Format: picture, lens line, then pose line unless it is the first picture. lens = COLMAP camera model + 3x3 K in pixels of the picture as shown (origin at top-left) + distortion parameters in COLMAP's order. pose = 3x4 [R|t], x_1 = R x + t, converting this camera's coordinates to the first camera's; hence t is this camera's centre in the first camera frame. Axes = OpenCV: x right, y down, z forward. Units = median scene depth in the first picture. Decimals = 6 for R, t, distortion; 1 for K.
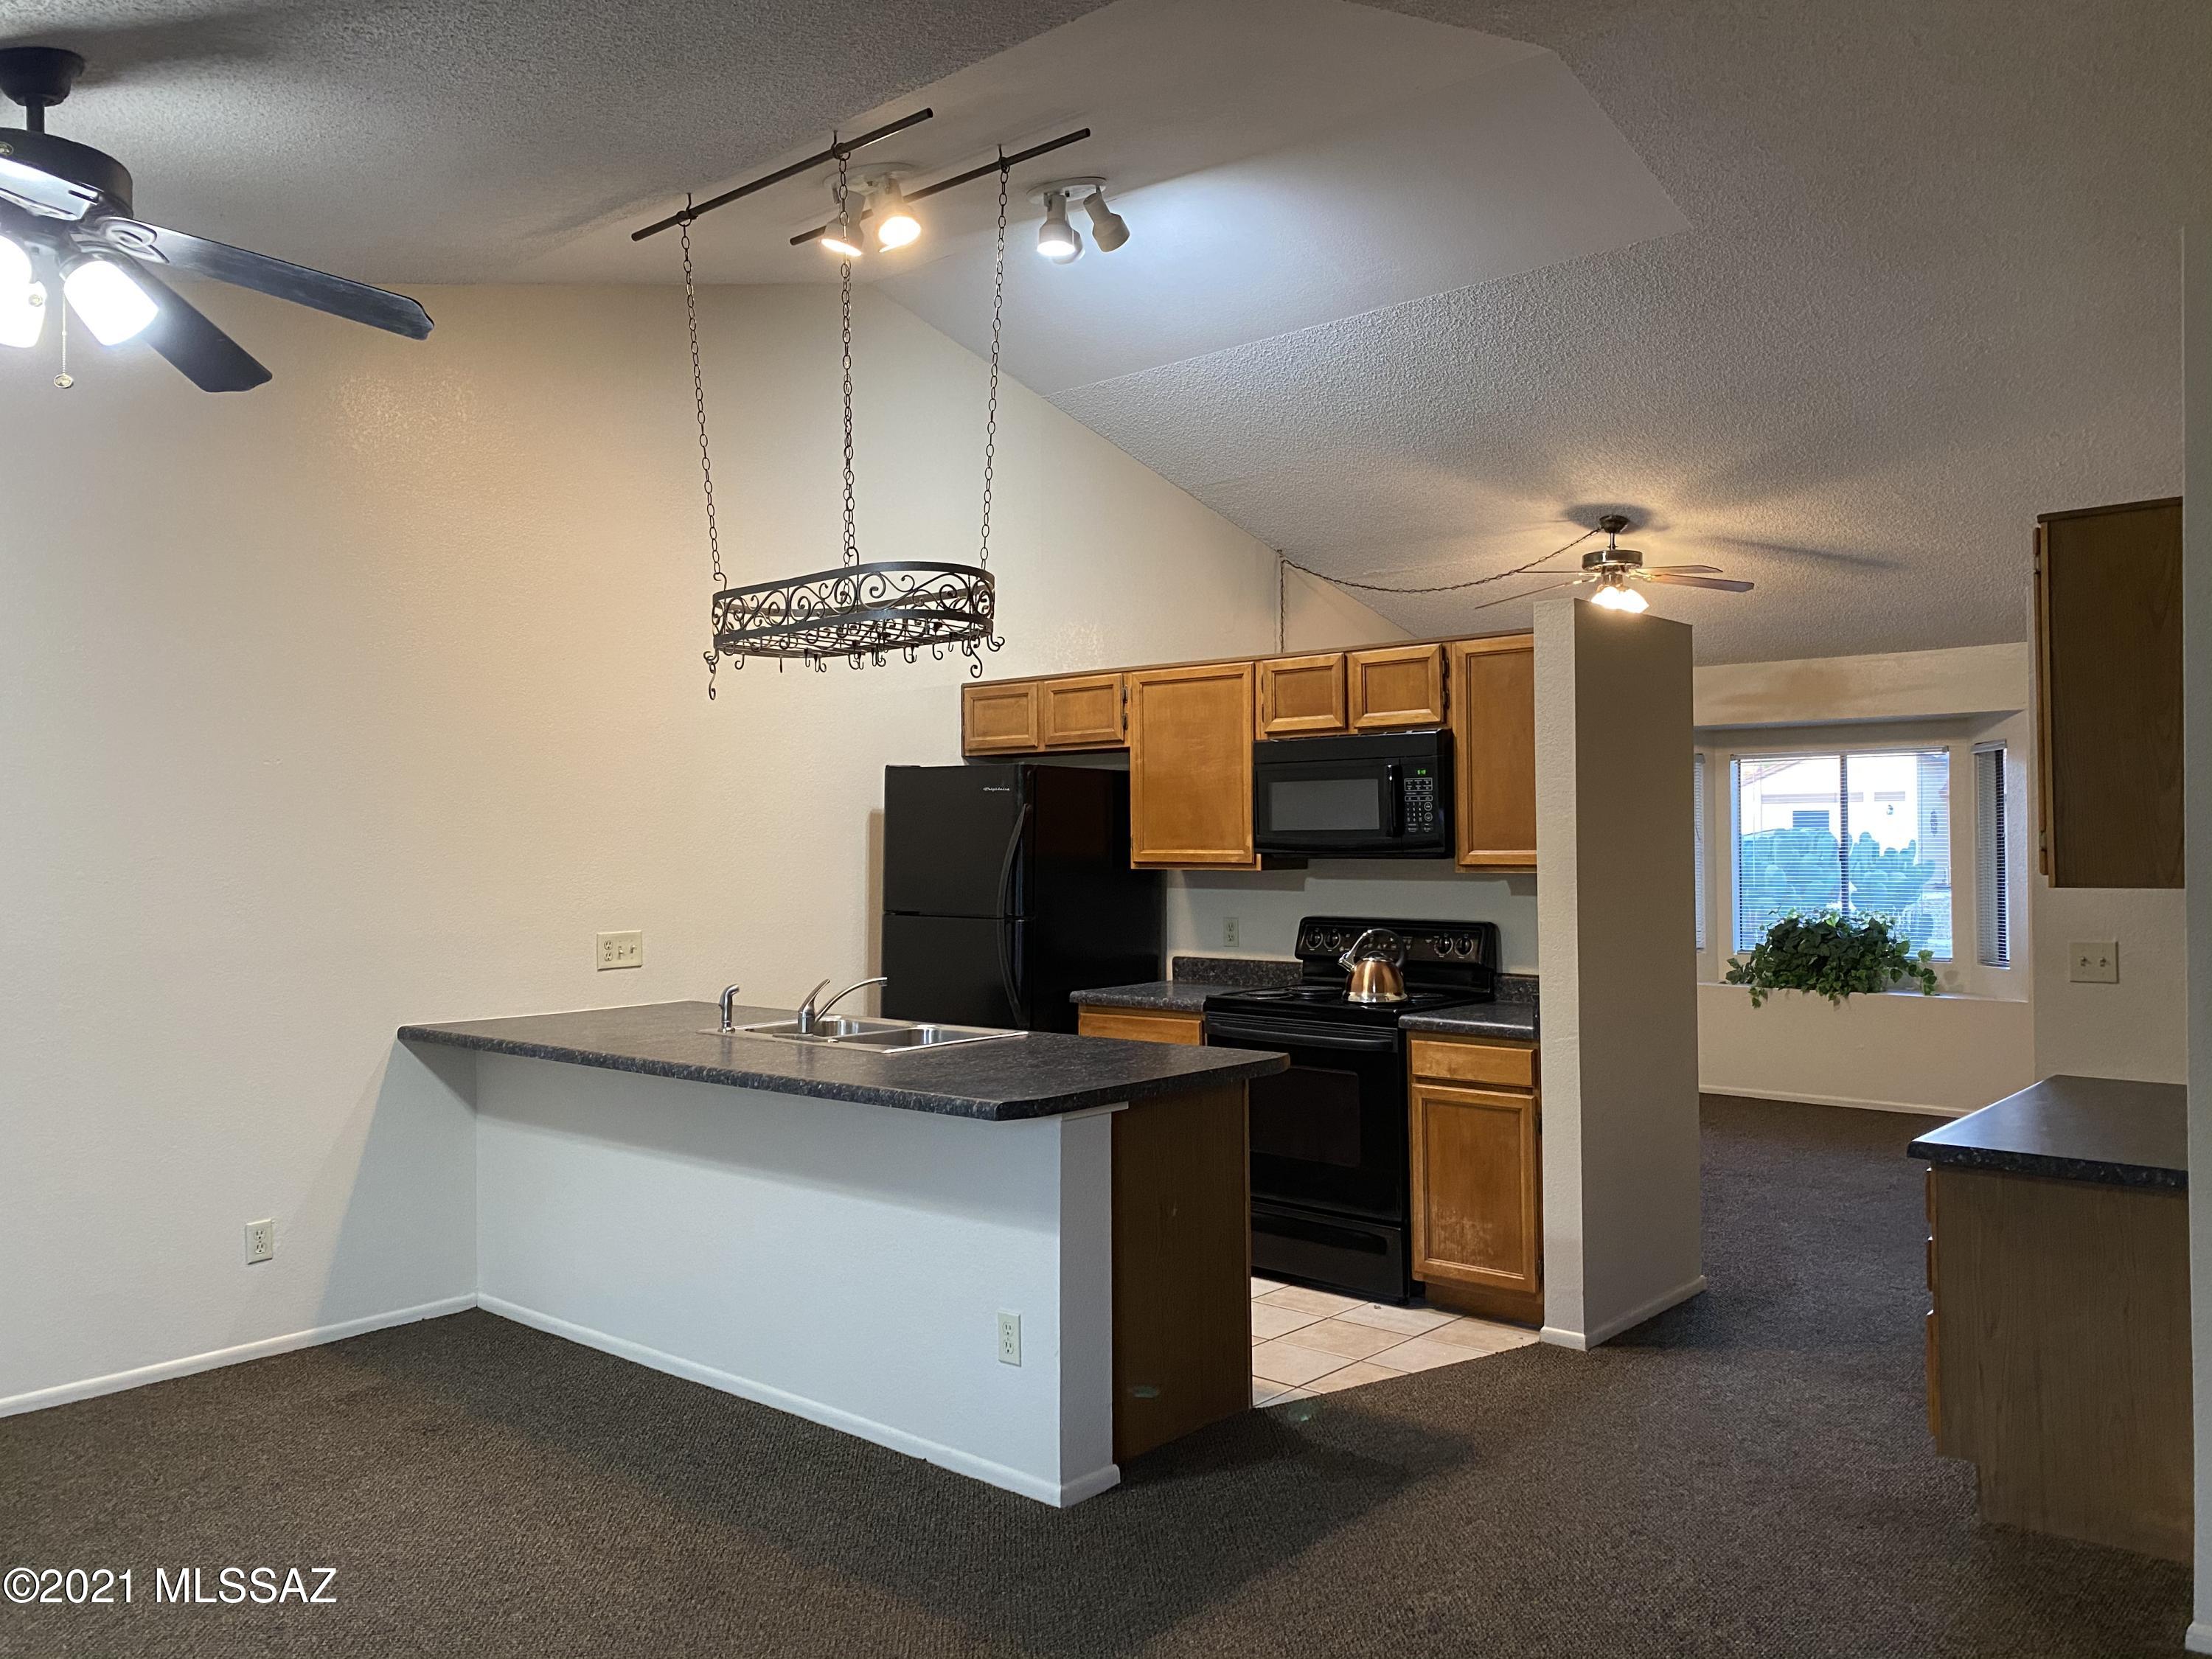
lens RADIAL K [[1675.4, 0, 1098.9], [0, 1675.4, 823.7], [0, 0, 1]] dist [0.016864, -0.004891]
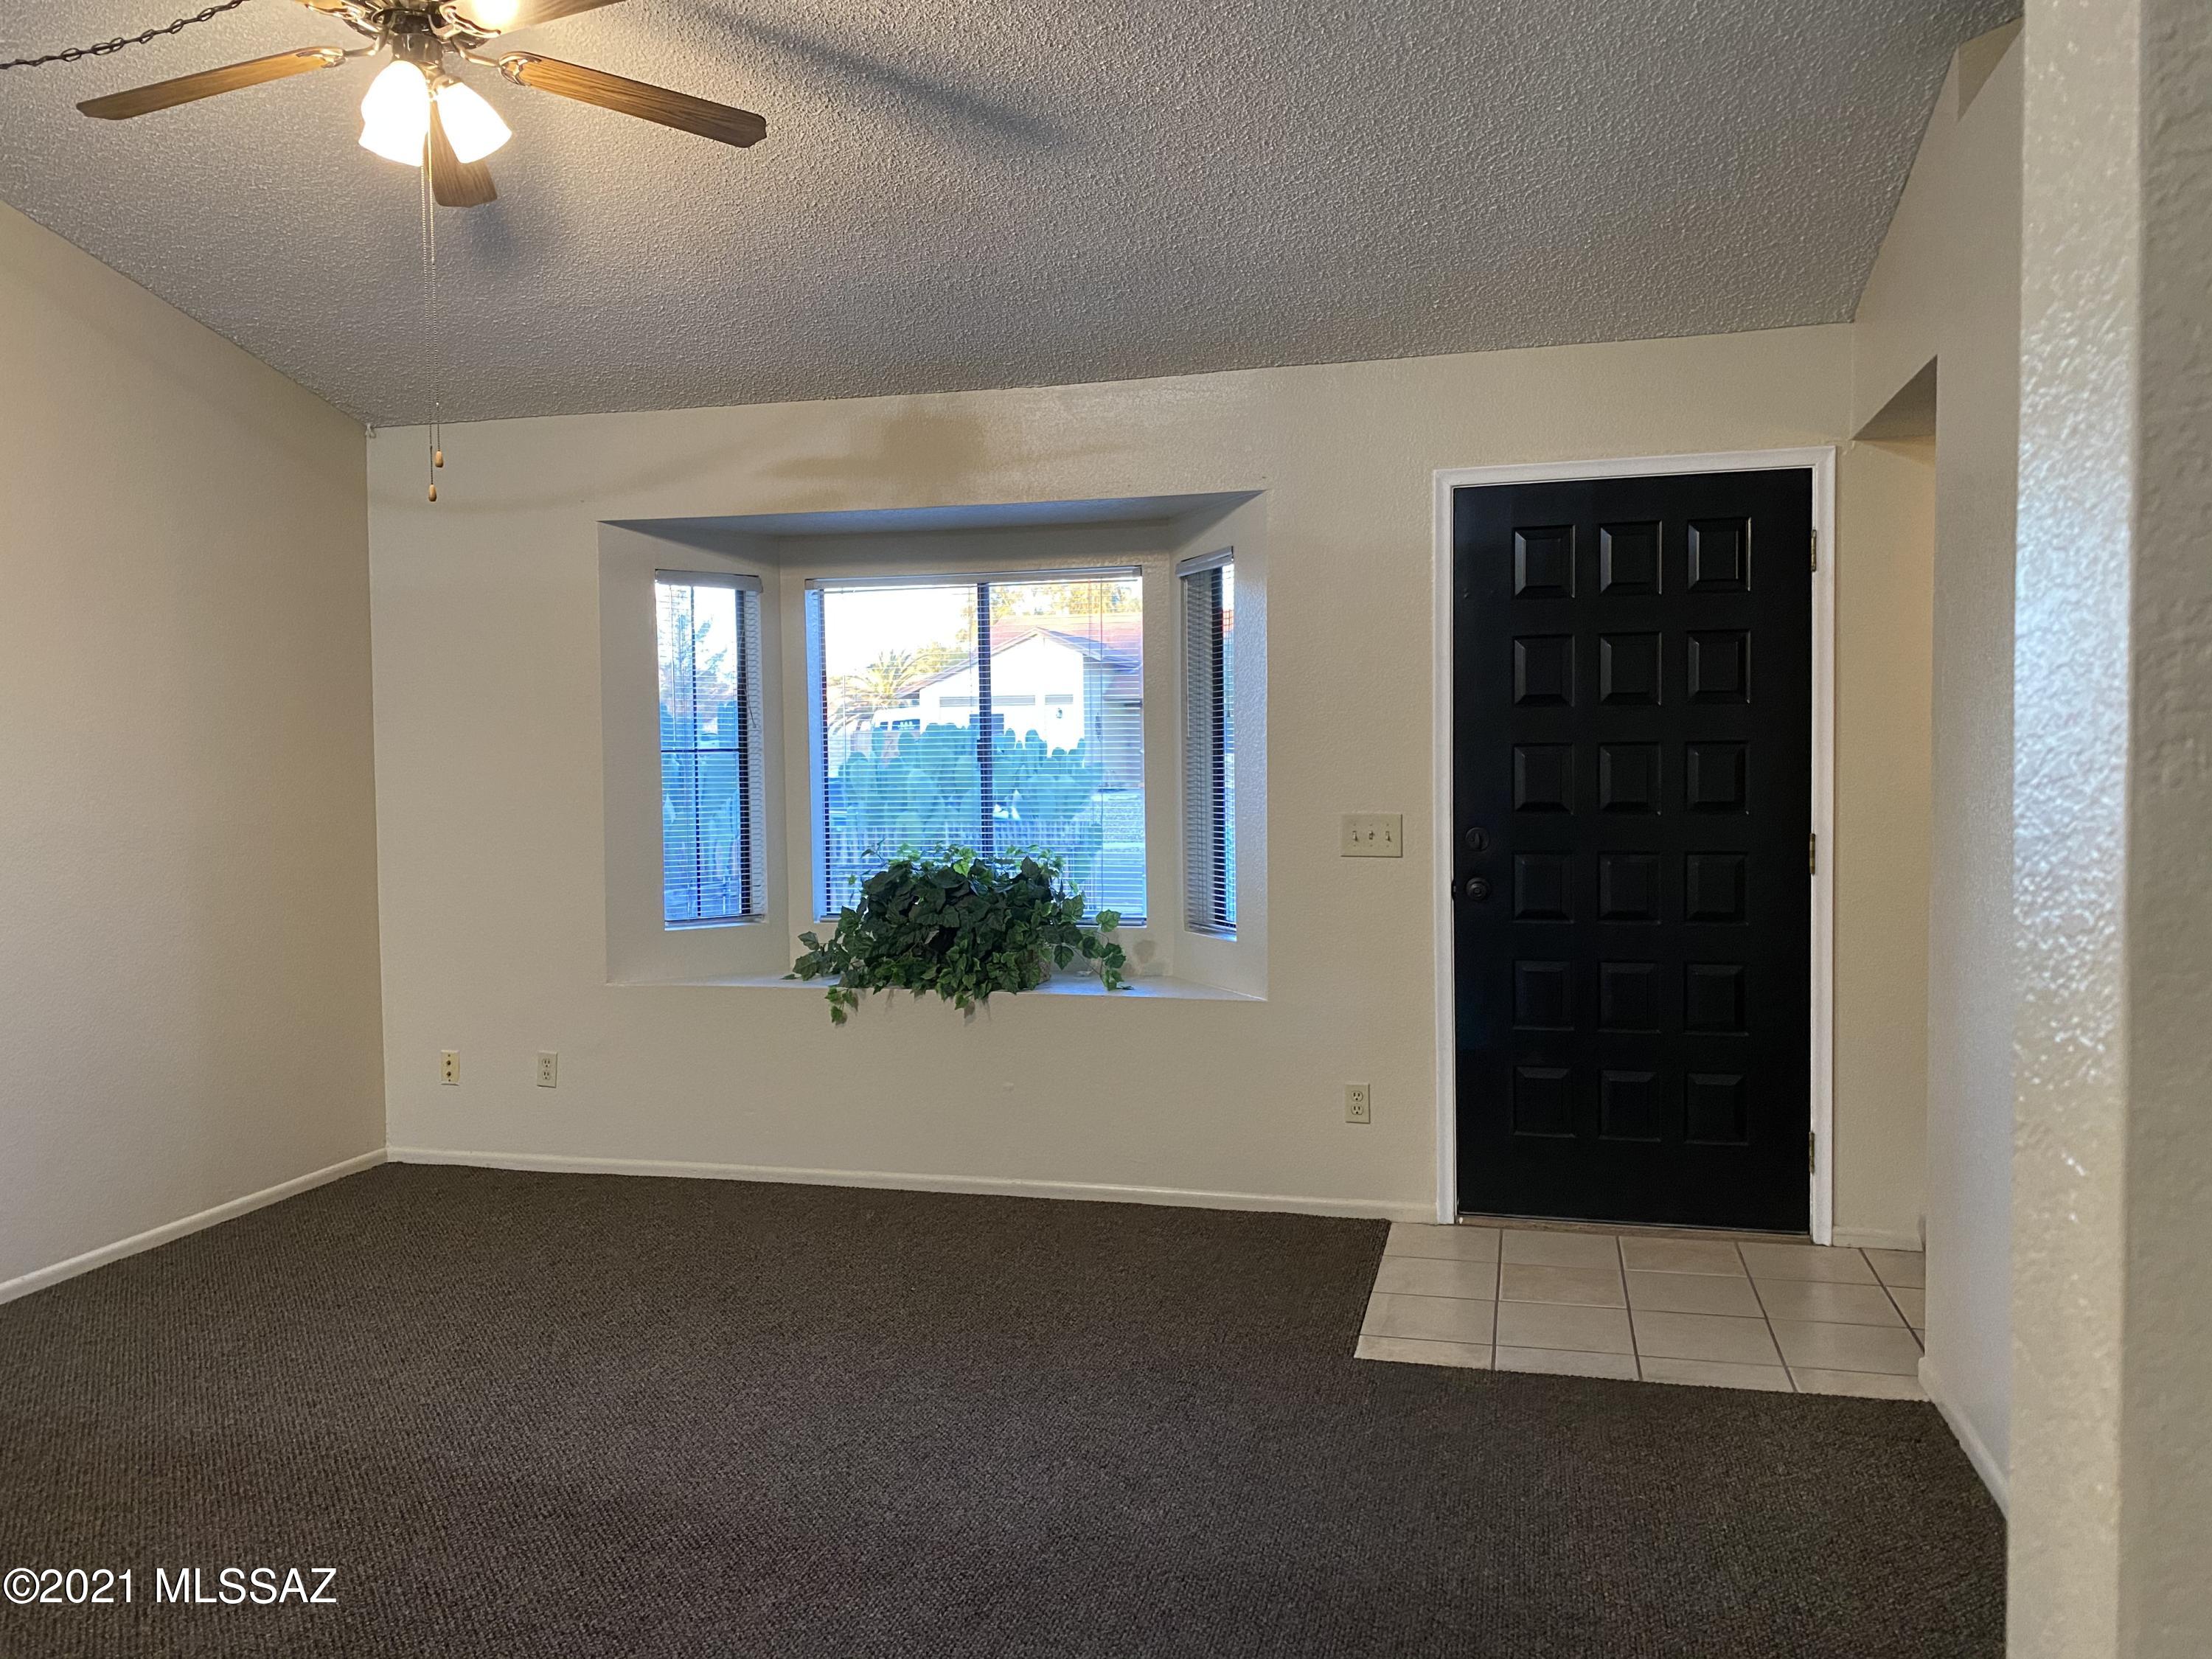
lens RADIAL K [[1675.4, 0, 1098.9], [0, 1675.4, 823.7], [0, 0, 1]] dist [0.016864, -0.004891]
pose [[0.894753, -0.026792, 0.445757, 0.221370], [0.002429, 0.998476, 0.055136, 0.012250], [-0.446555, -0.048250, 0.893454, 0.465062]]
